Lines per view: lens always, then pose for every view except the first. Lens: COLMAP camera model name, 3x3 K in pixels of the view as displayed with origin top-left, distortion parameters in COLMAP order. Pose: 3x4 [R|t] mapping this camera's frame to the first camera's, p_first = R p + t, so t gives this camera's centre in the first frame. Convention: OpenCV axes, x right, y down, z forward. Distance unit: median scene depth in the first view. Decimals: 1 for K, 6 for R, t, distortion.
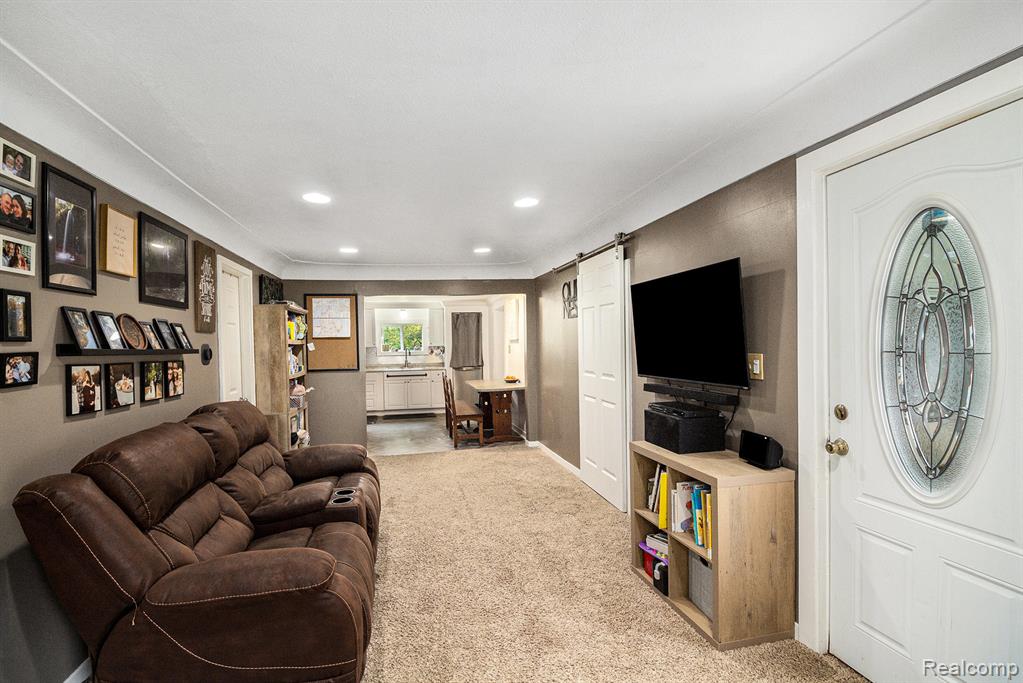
lens RADIAL K [[483.4, 0, 509.0], [0, 483.4, 347.2], [0, 0, 1]] dist [-0.000836, -0.000350]
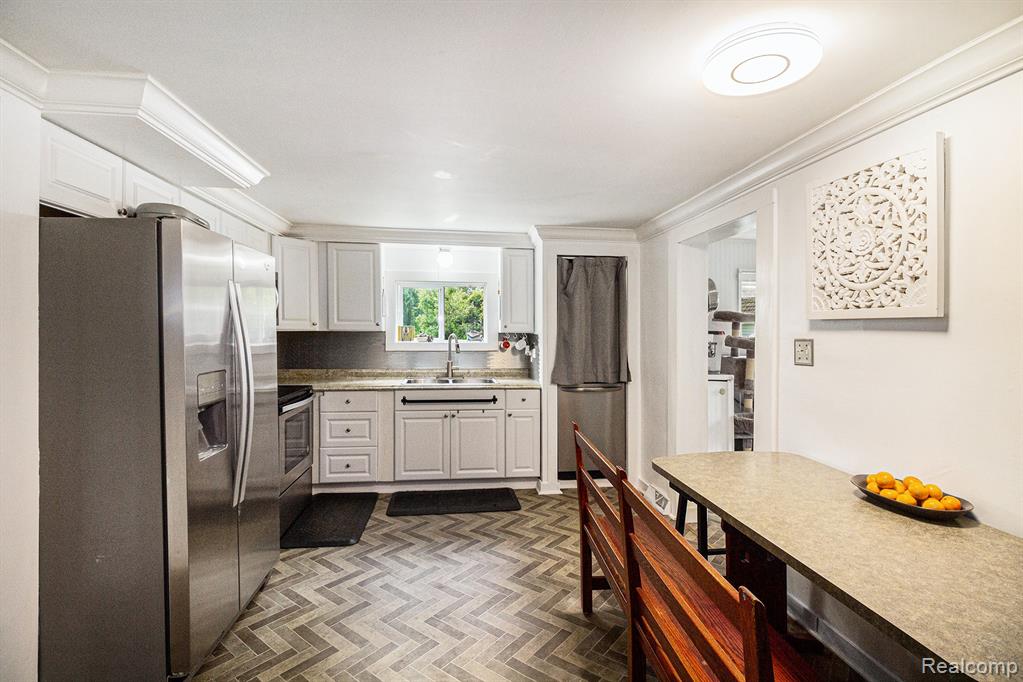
lens RADIAL K [[483.4, 0, 509.0], [0, 483.4, 346.7], [0, 0, 1]] dist [-0.000836, -0.000350]
pose [[0.995931, 0.031789, -0.084322, -0.121720], [-0.030553, 0.999407, 0.015904, 0.003702], [0.084778, -0.013263, 0.996312, 0.565206]]
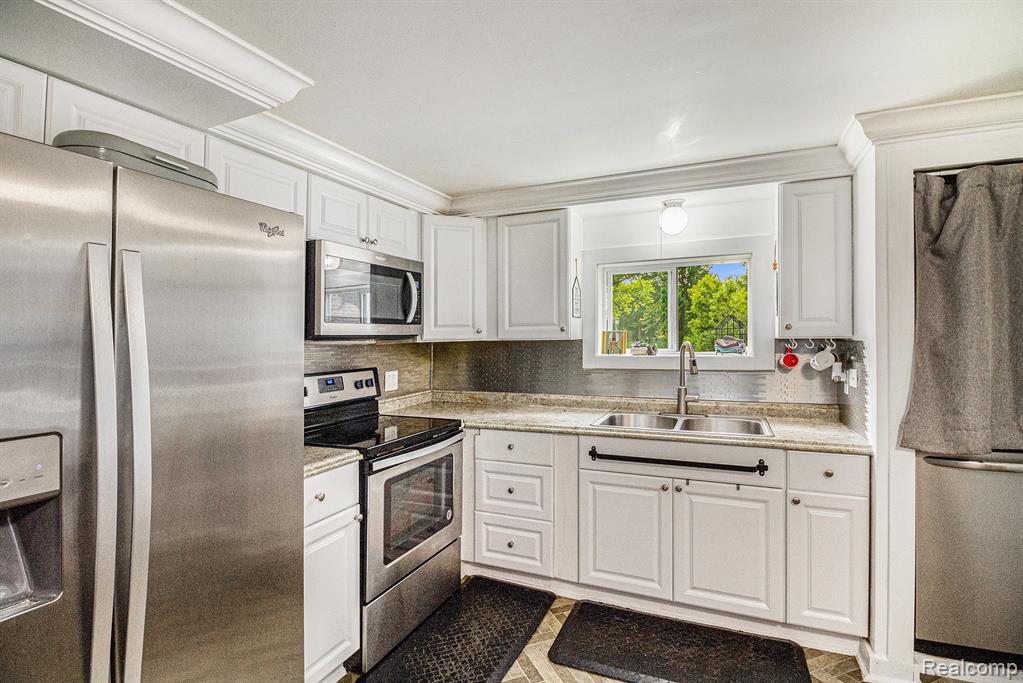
lens RADIAL K [[483.4, 0, 509.0], [0, 483.4, 347.2], [0, 0, 1]] dist [-0.000836, -0.000350]
pose [[0.799688, 0.023250, -0.599965, -0.129592], [-0.016641, 0.999724, 0.016560, 0.000603], [0.600185, -0.003259, 0.799855, 0.734668]]
